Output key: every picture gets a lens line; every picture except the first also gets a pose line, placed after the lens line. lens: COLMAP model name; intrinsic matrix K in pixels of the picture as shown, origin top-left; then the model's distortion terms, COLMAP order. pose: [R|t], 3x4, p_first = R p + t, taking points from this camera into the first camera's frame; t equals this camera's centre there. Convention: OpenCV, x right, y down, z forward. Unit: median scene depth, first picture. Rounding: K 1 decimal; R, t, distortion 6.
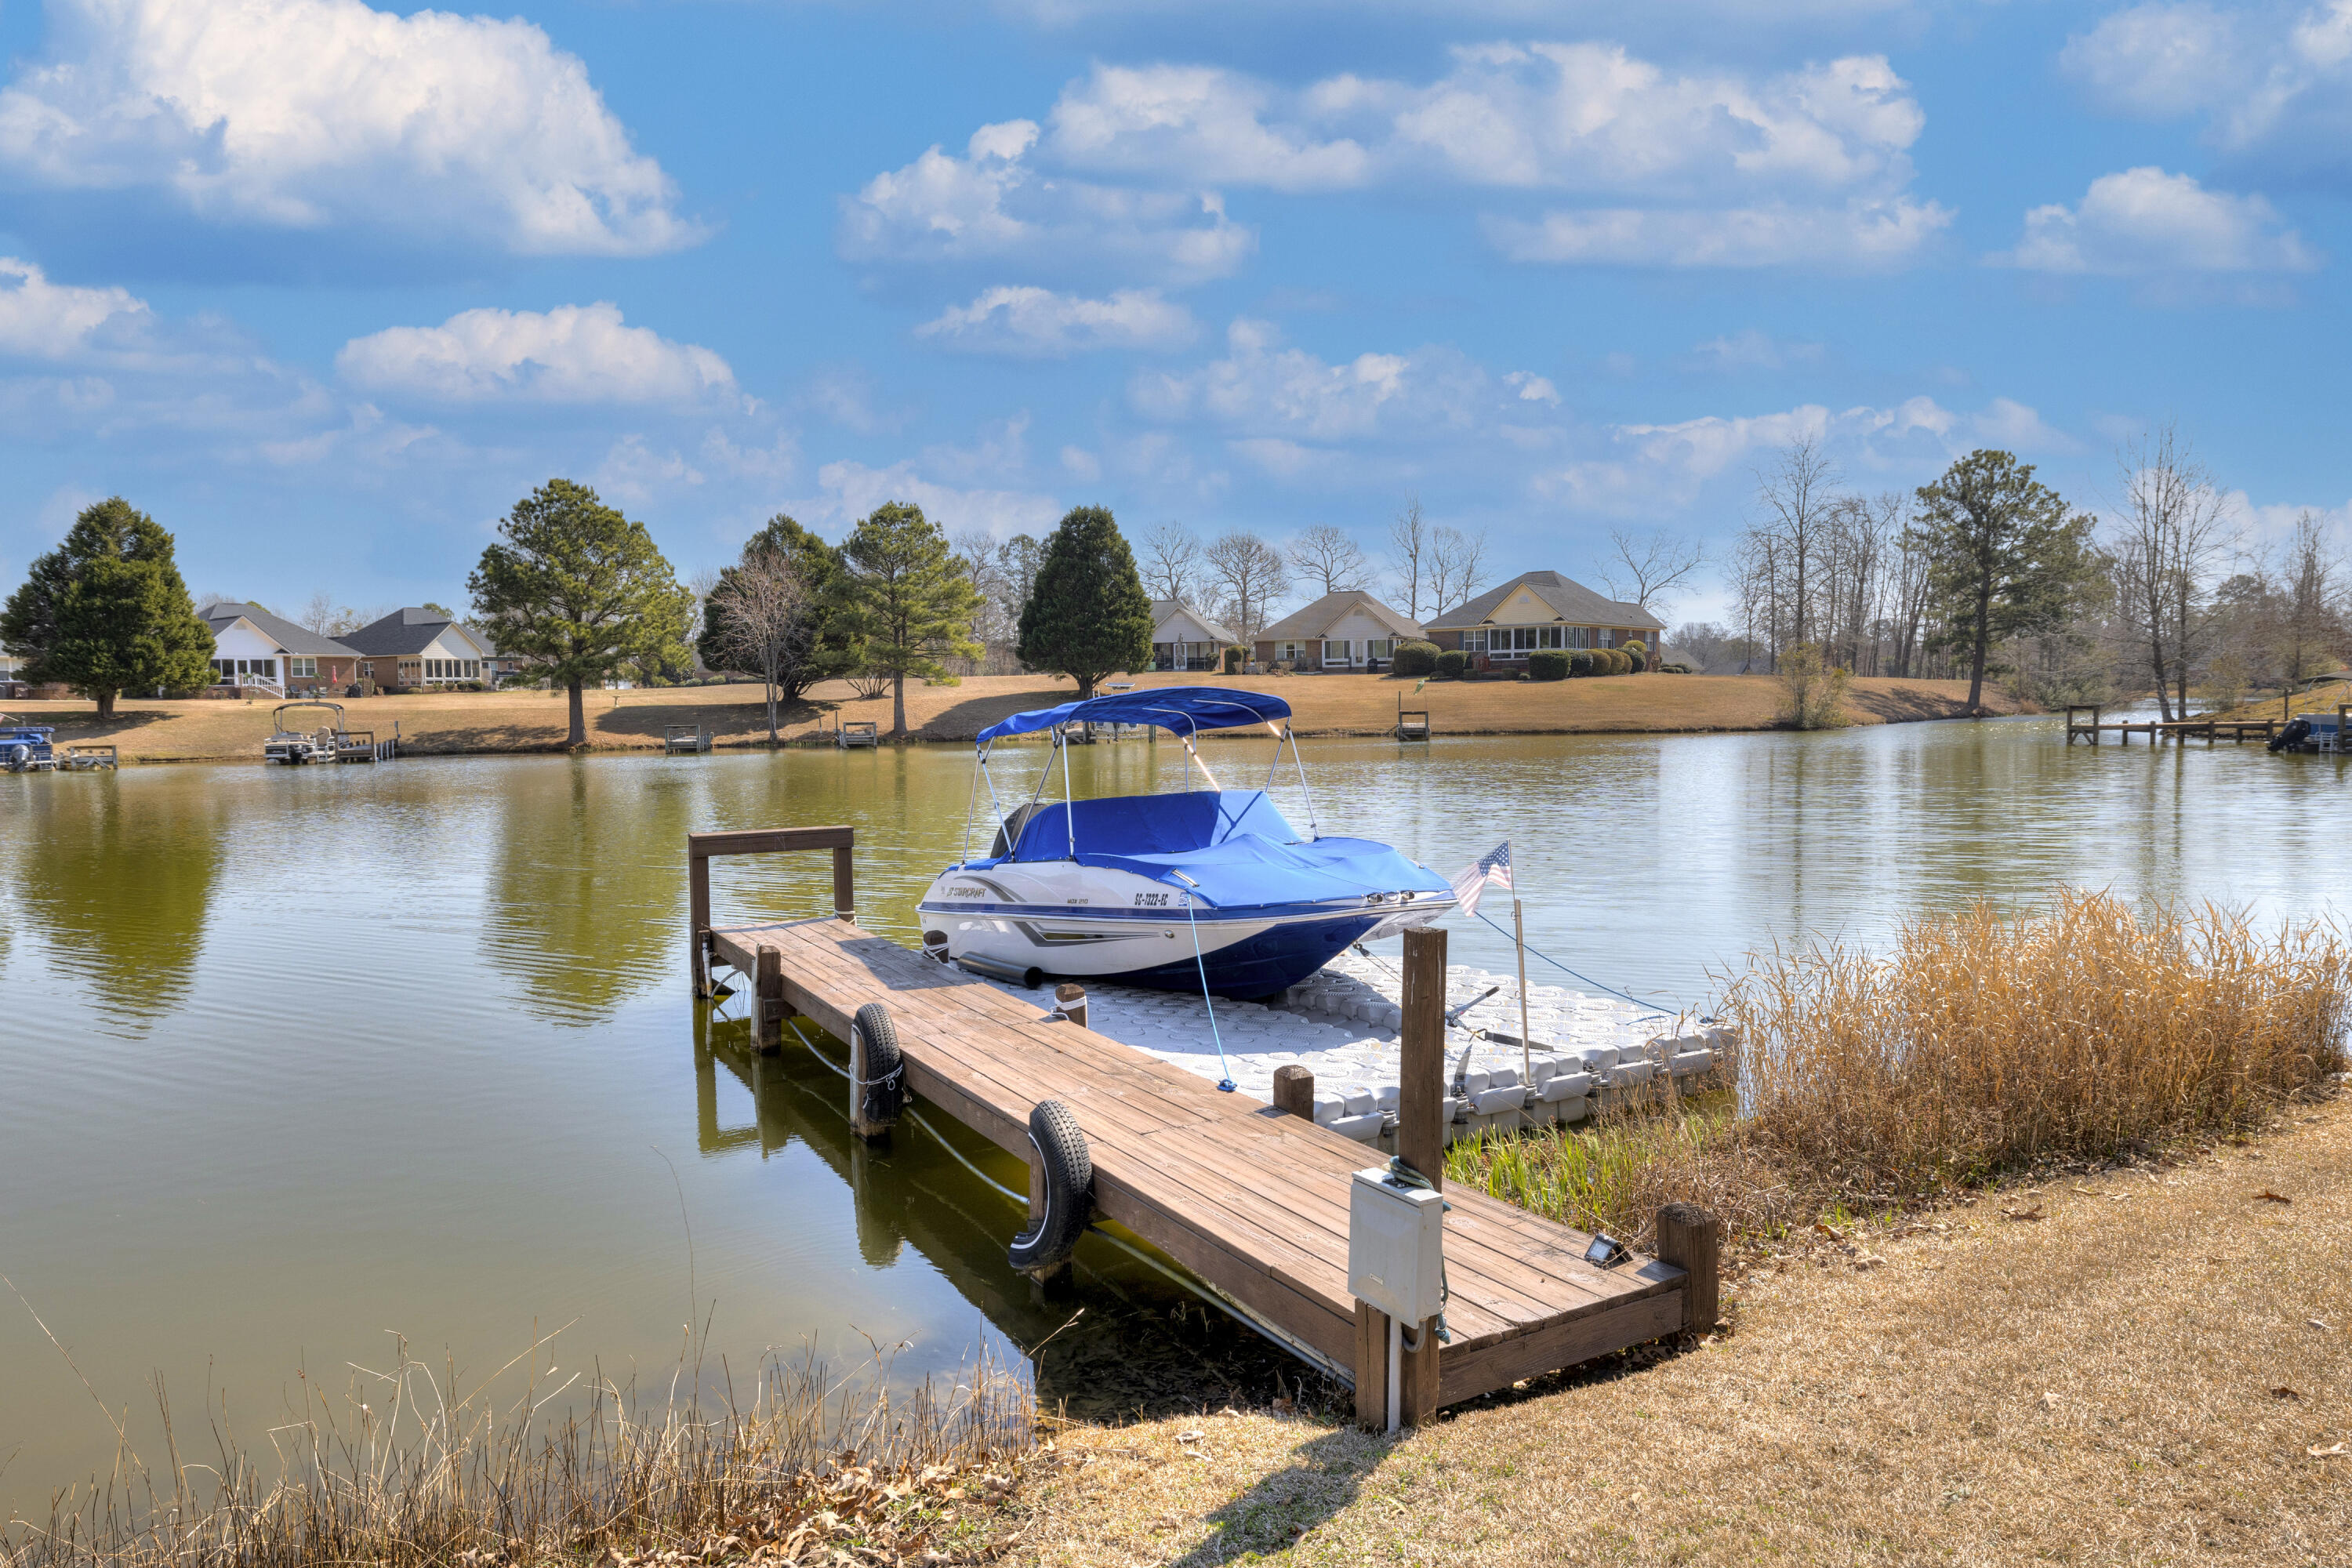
lens RADIAL K [[1450.3, 0, 1147.6], [0, 1450.3, 772.5], [0, 0, 1]] dist [-0.001092, 0.004453]
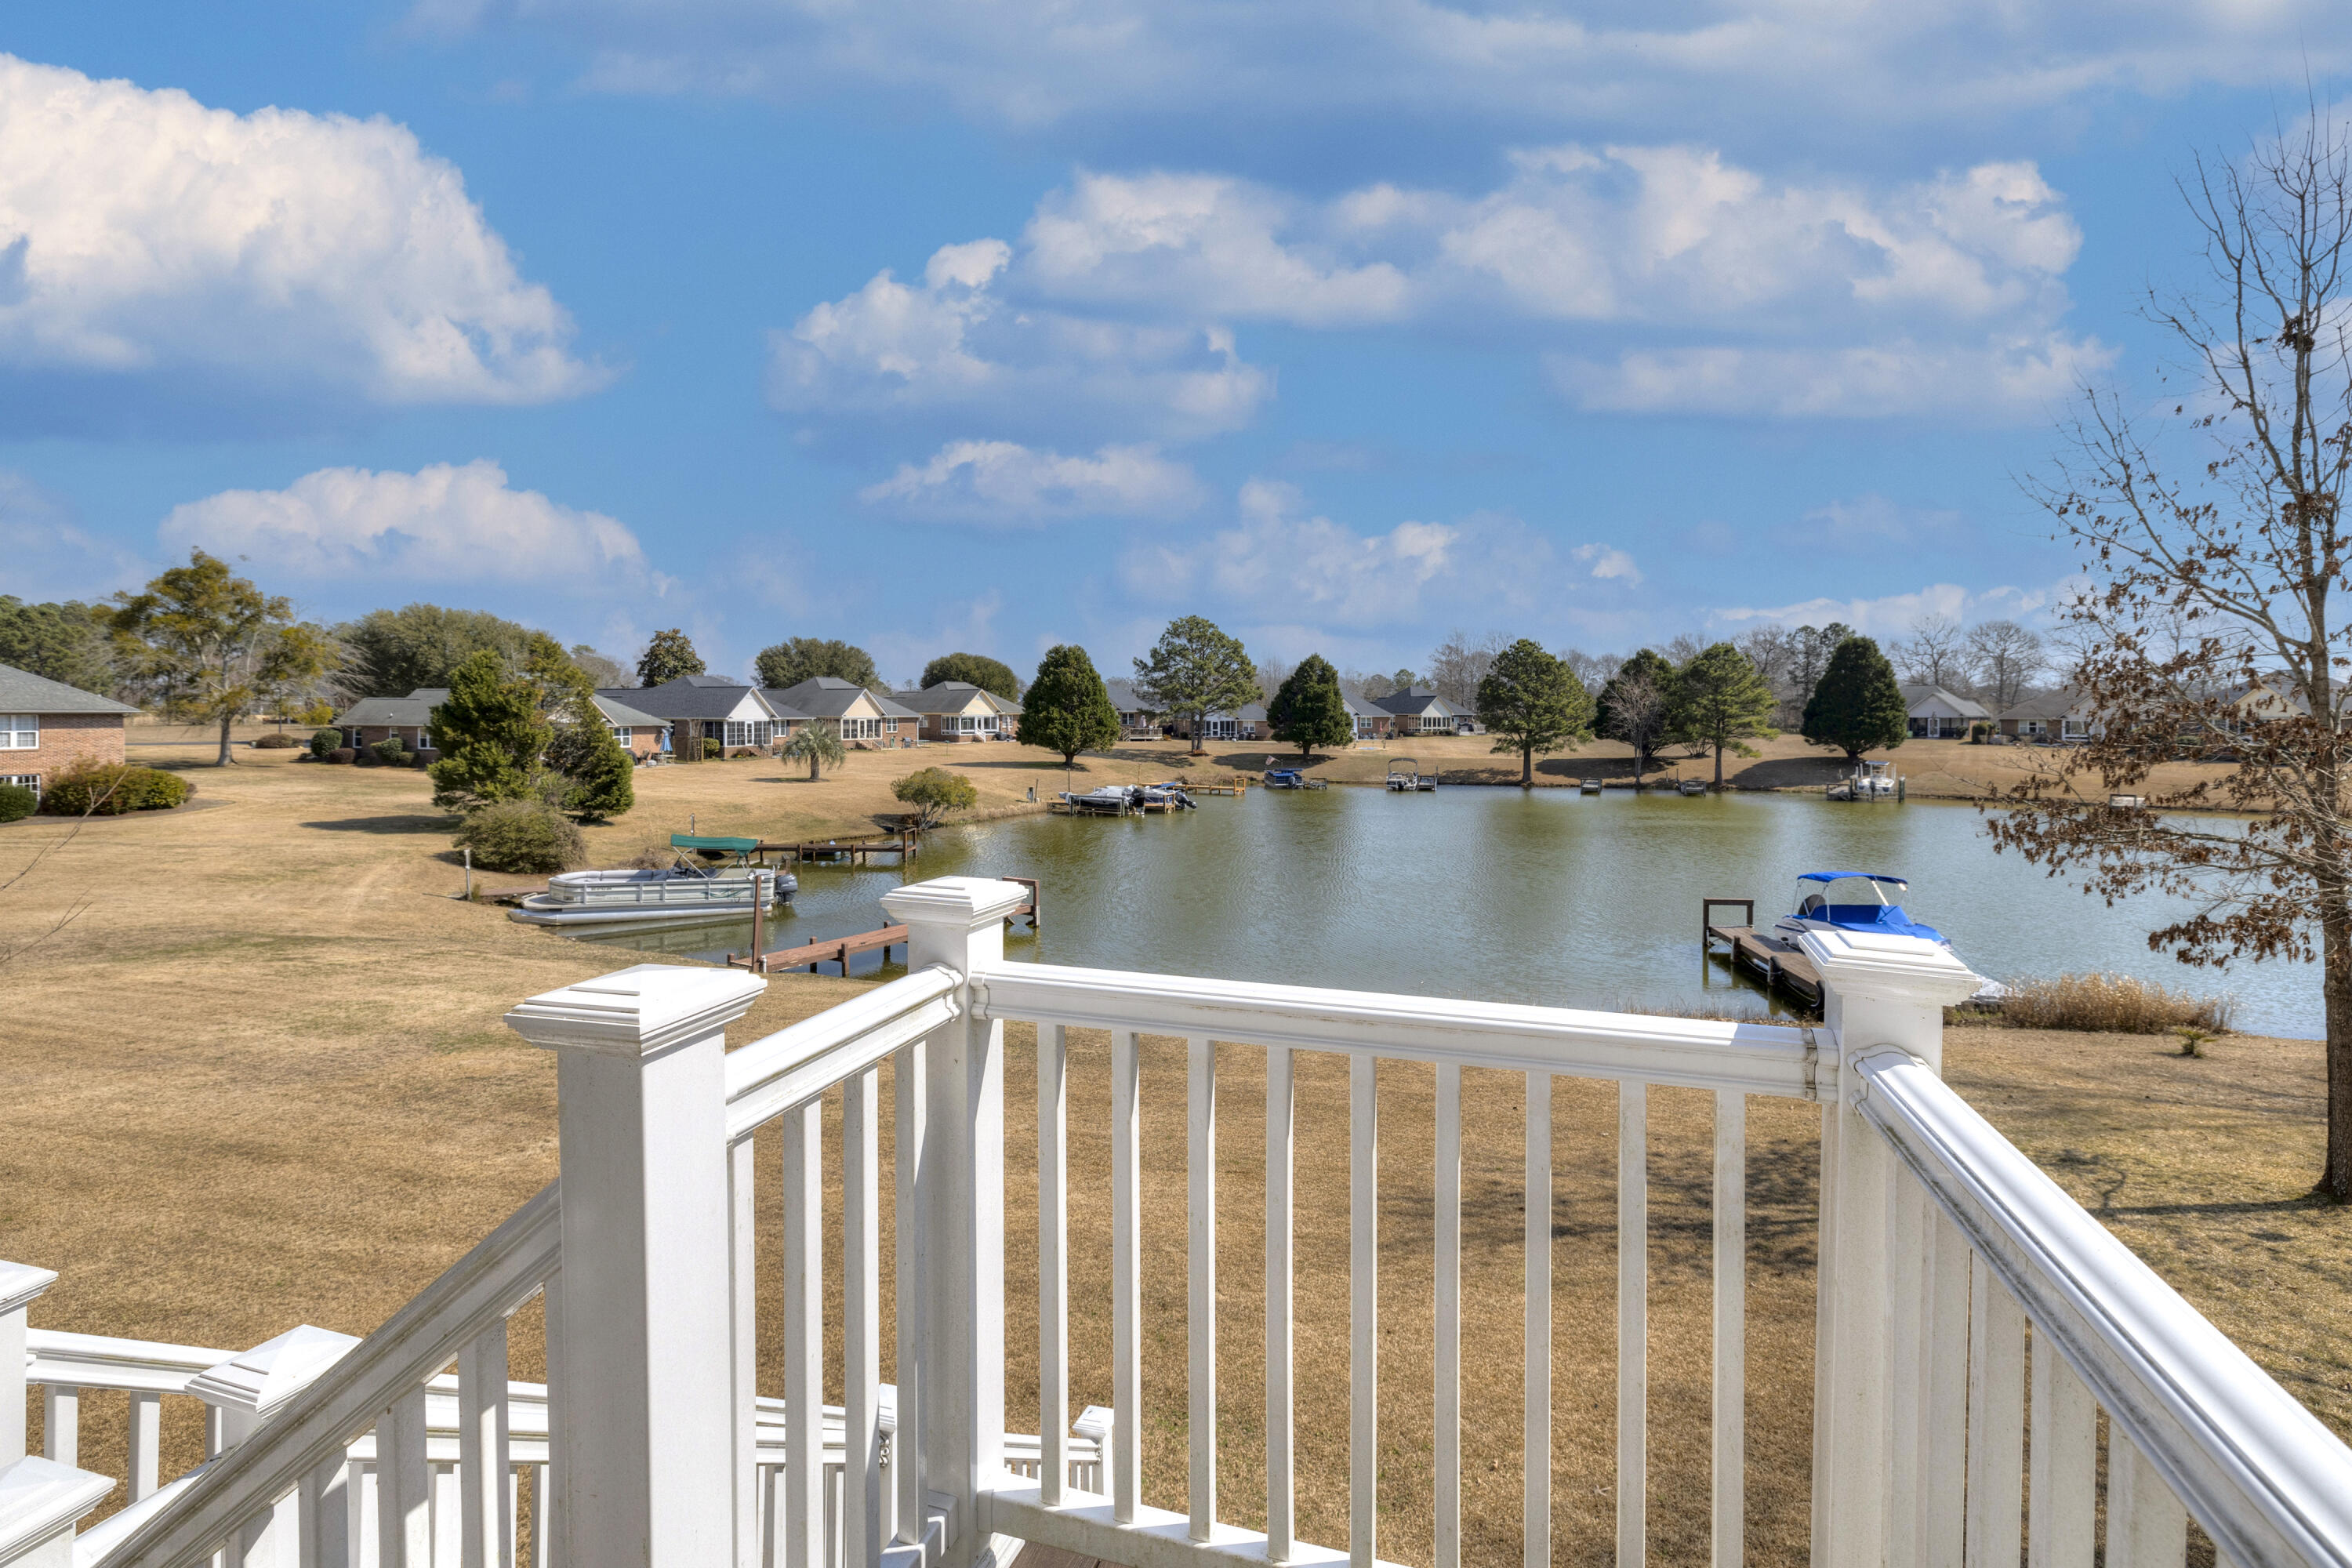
lens RADIAL K [[1021.6, 0, 1247.5], [0, 1021.6, 732.2], [0, 0, 1]] dist [0.002975, -0.000095]
pose [[0.835634, 0.026261, -0.548658, 0.015279], [-0.044211, 0.998831, -0.019526, -0.037602], [0.547504, 0.040573, 0.835819, -0.242654]]
